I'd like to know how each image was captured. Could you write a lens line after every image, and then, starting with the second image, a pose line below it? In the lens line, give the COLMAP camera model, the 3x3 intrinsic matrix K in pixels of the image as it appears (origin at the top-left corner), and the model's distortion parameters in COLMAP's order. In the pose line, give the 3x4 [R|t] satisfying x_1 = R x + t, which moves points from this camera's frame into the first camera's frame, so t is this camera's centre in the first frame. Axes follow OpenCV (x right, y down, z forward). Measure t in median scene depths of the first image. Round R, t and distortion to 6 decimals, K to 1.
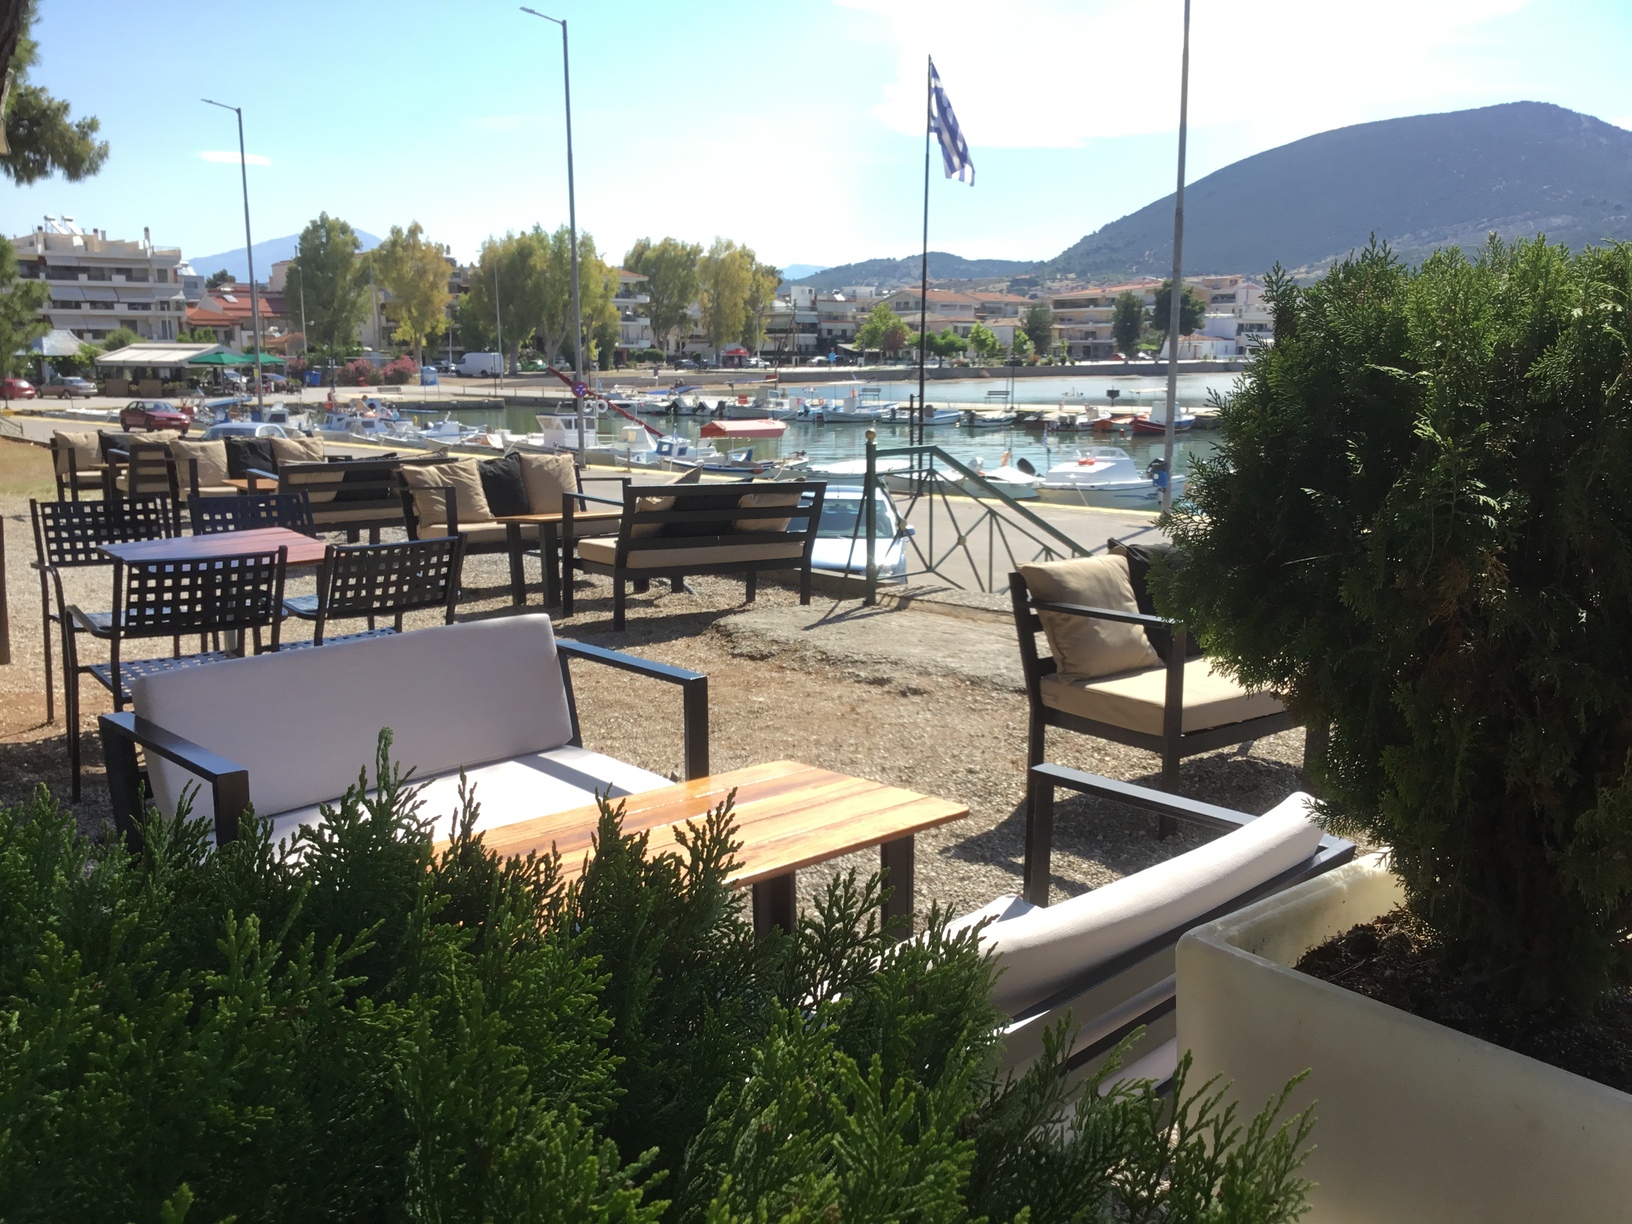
lens RADIAL K [[1465.9, 0, 826.8], [0, 1465.9, 629.1], [0, 0, 1]] dist [0.131870, -0.267455]
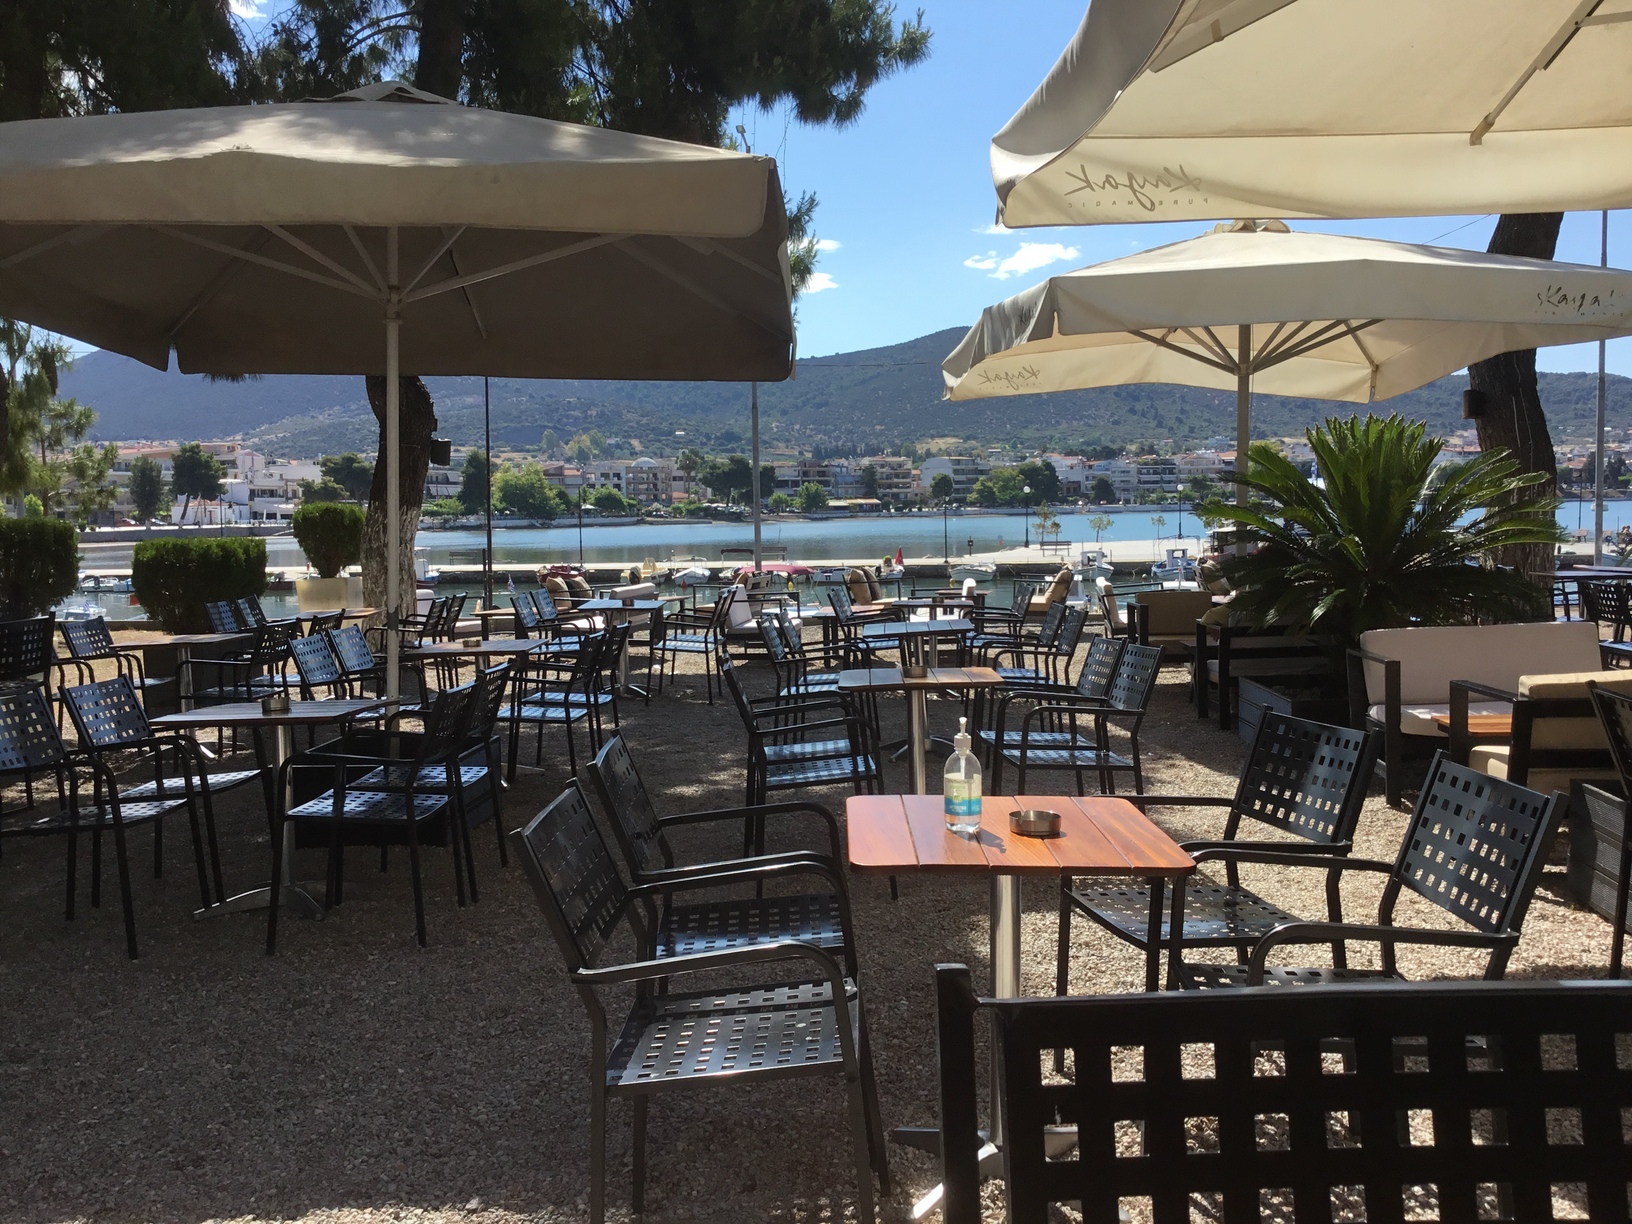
lens RADIAL K [[1462.4, 0, 828.2], [0, 1462.4, 622.4], [0, 0, 1]] dist [0.135243, -0.265477]
pose [[0.772956, -0.060196, 0.631597, -0.088152], [0.131376, 0.989099, -0.066512, 0.000869], [-0.620708, 0.134387, 0.772438, -0.003731]]
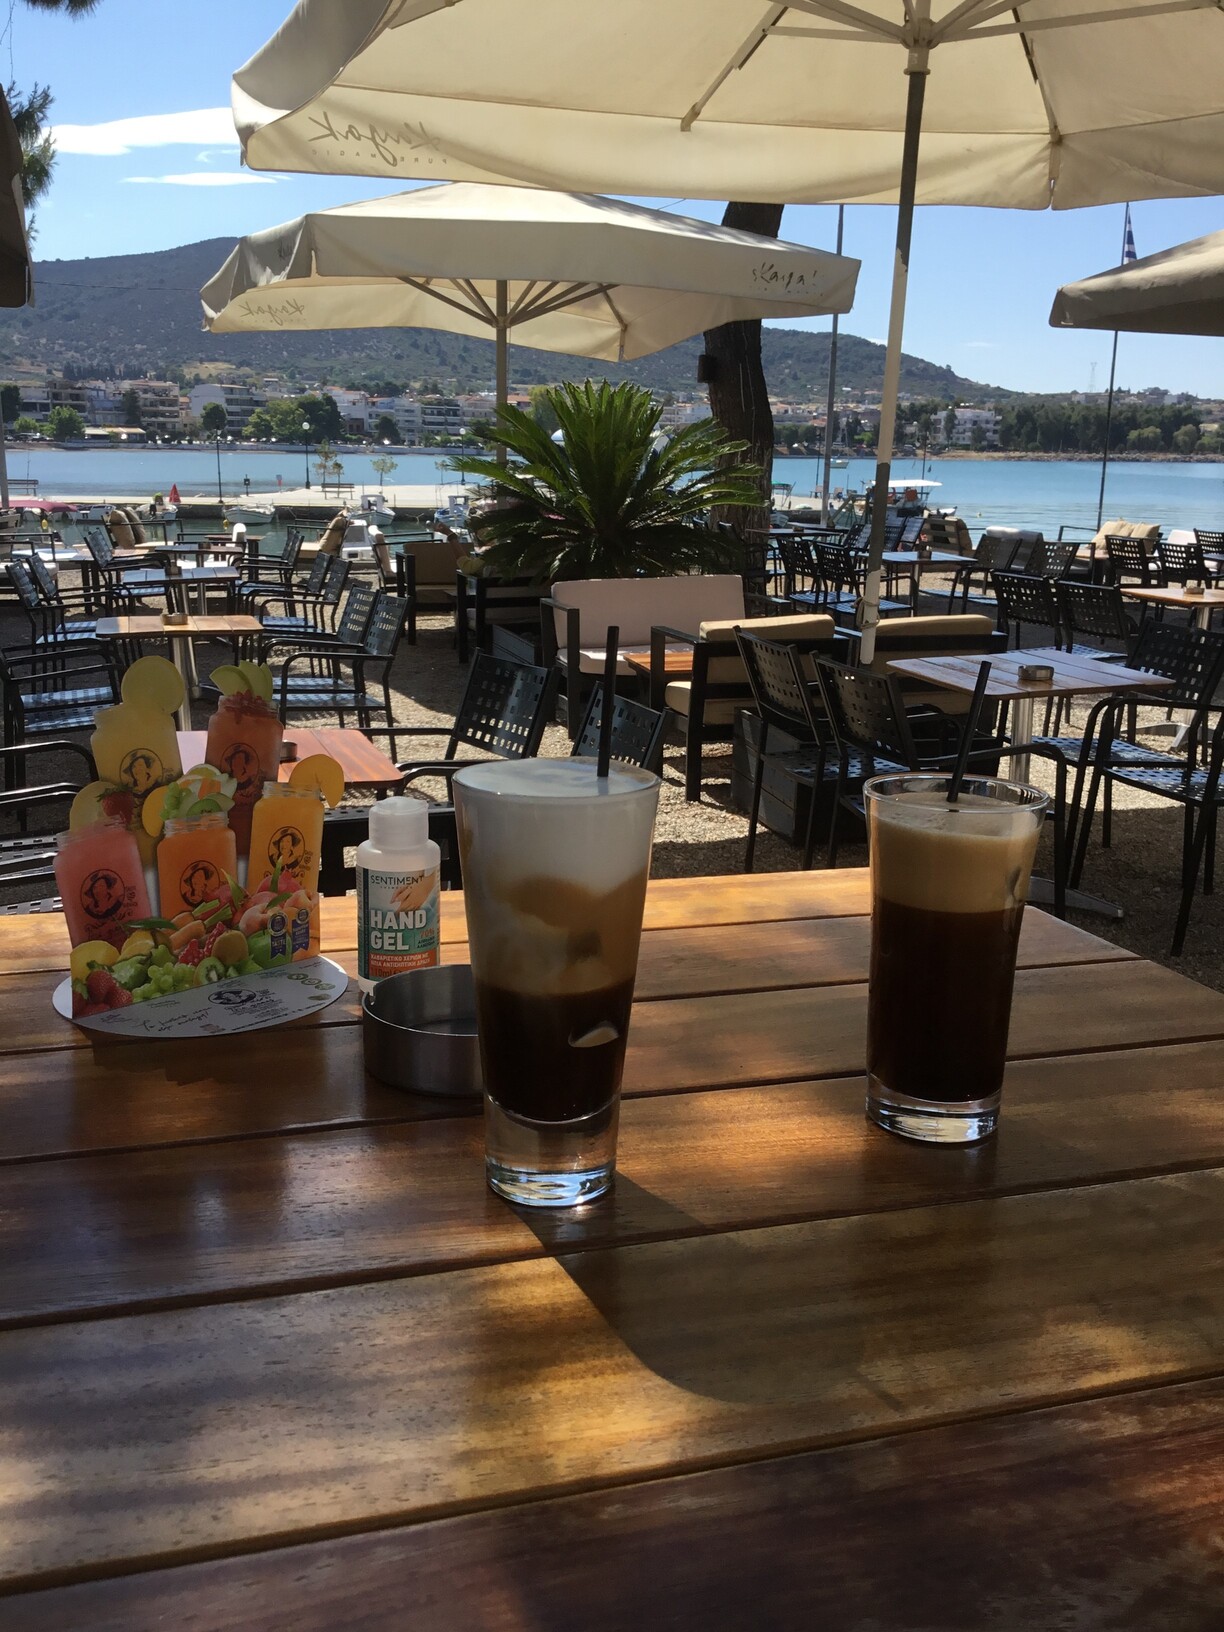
lens RADIAL K [[1468.9, 0, 609.5], [0, 1468.9, 825.9], [0, 0, 1]] dist [0.144831, -0.339860]
pose [[0.527330, -0.199518, 0.825903, -0.089894], [0.138335, 0.979230, 0.148232, 0.000997], [-0.838324, 0.036084, 0.543978, -0.006194]]
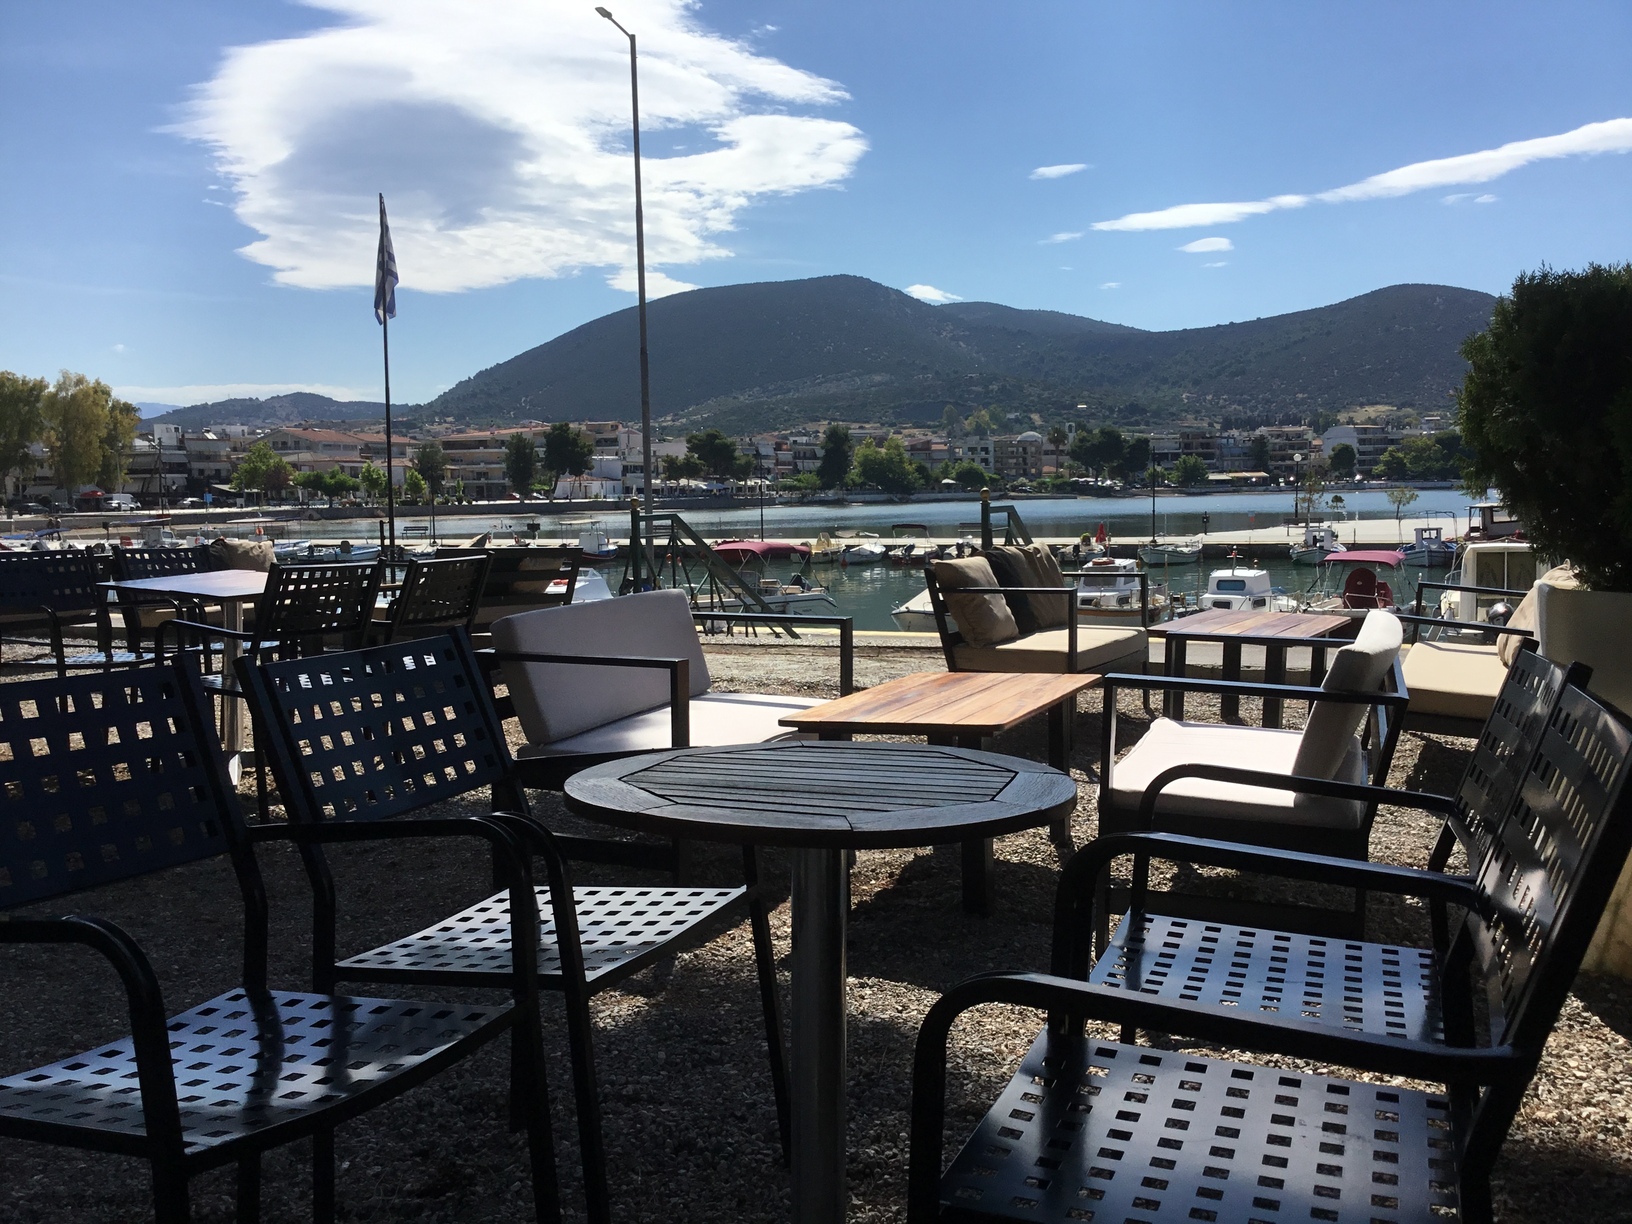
lens RADIAL K [[1463.4, 0, 820.0], [0, 1463.4, 608.7], [0, 0, 1]] dist [0.148262, -0.320298]
pose [[0.919264, -0.043545, 0.391227, -0.012536], [0.085266, 0.992294, -0.089902, 0.002826], [-0.384297, 0.116002, 0.915893, -0.004038]]
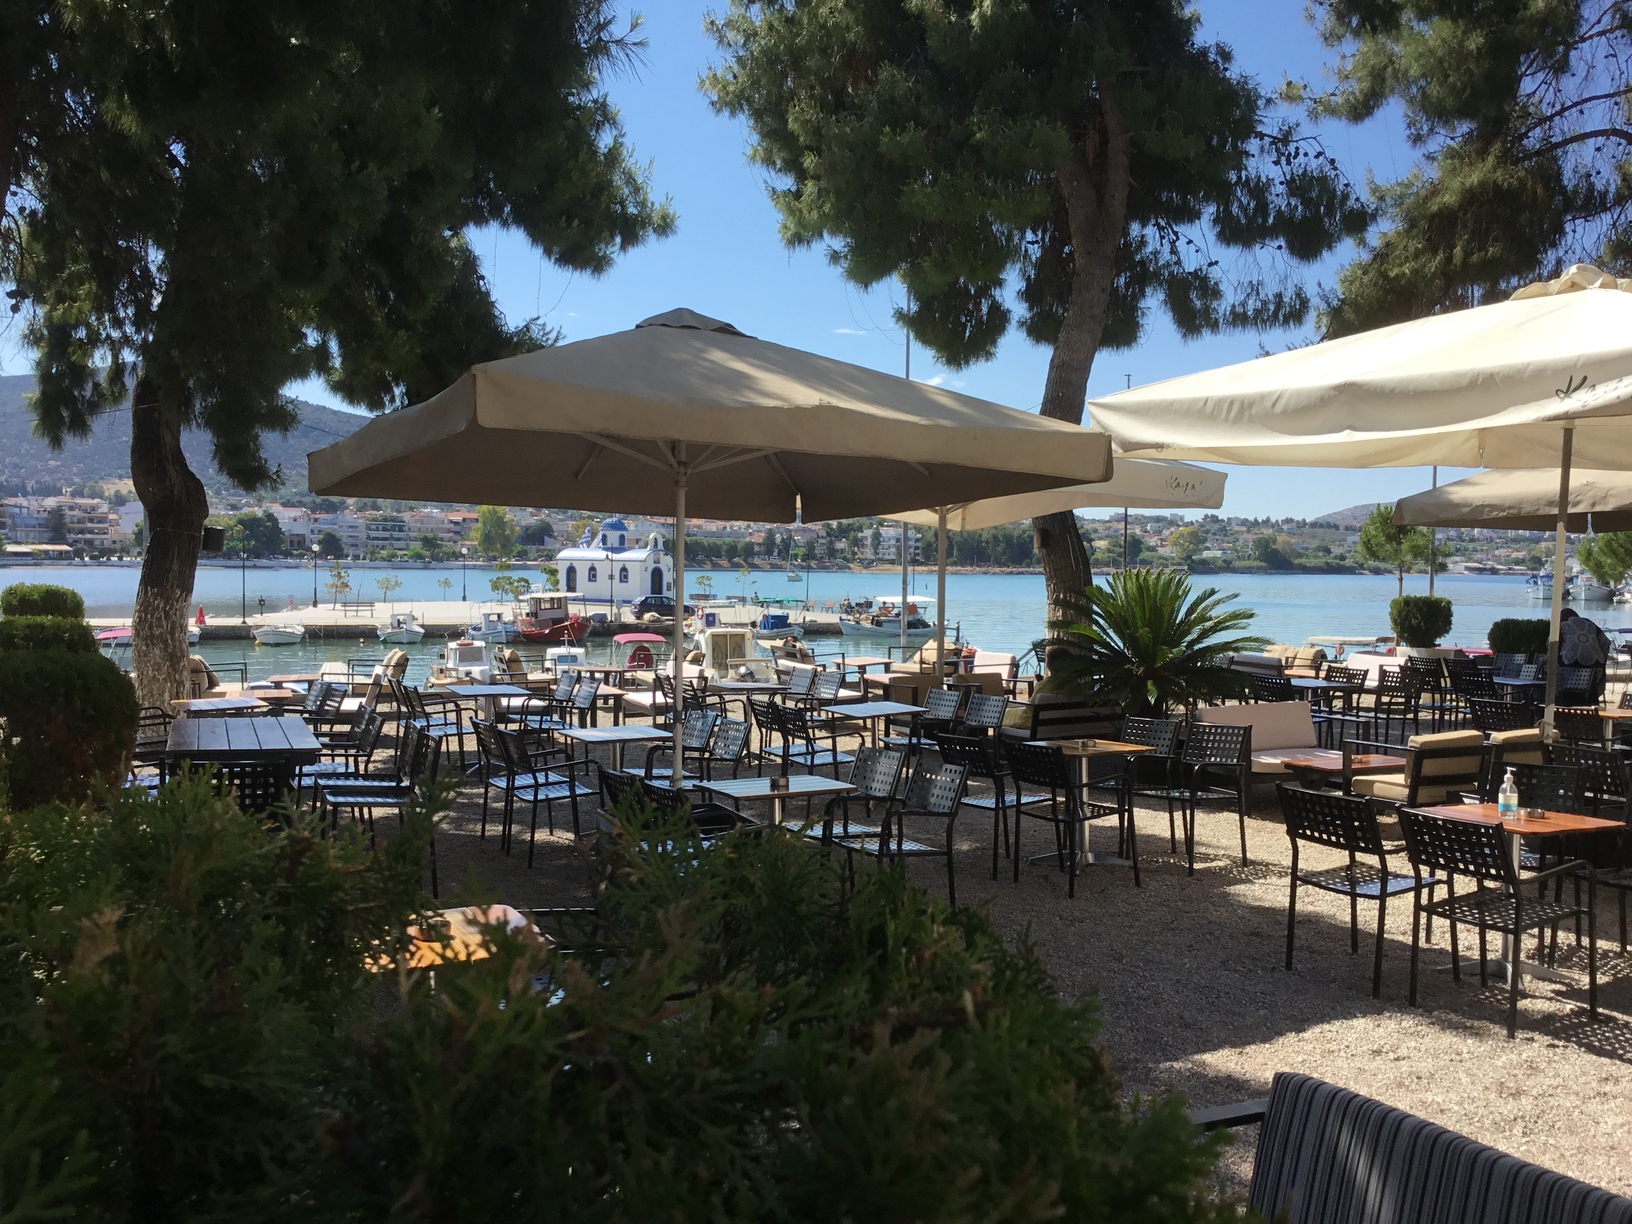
lens RADIAL K [[1460.2, 0, 824.2], [0, 1460.2, 636.0], [0, 0, 1]] dist [0.120392, -0.234990]
pose [[0.358240, -0.038316, 0.932843, -0.115096], [0.156592, 0.987469, -0.019576, -0.003822], [-0.920404, 0.153089, 0.359751, 0.009191]]
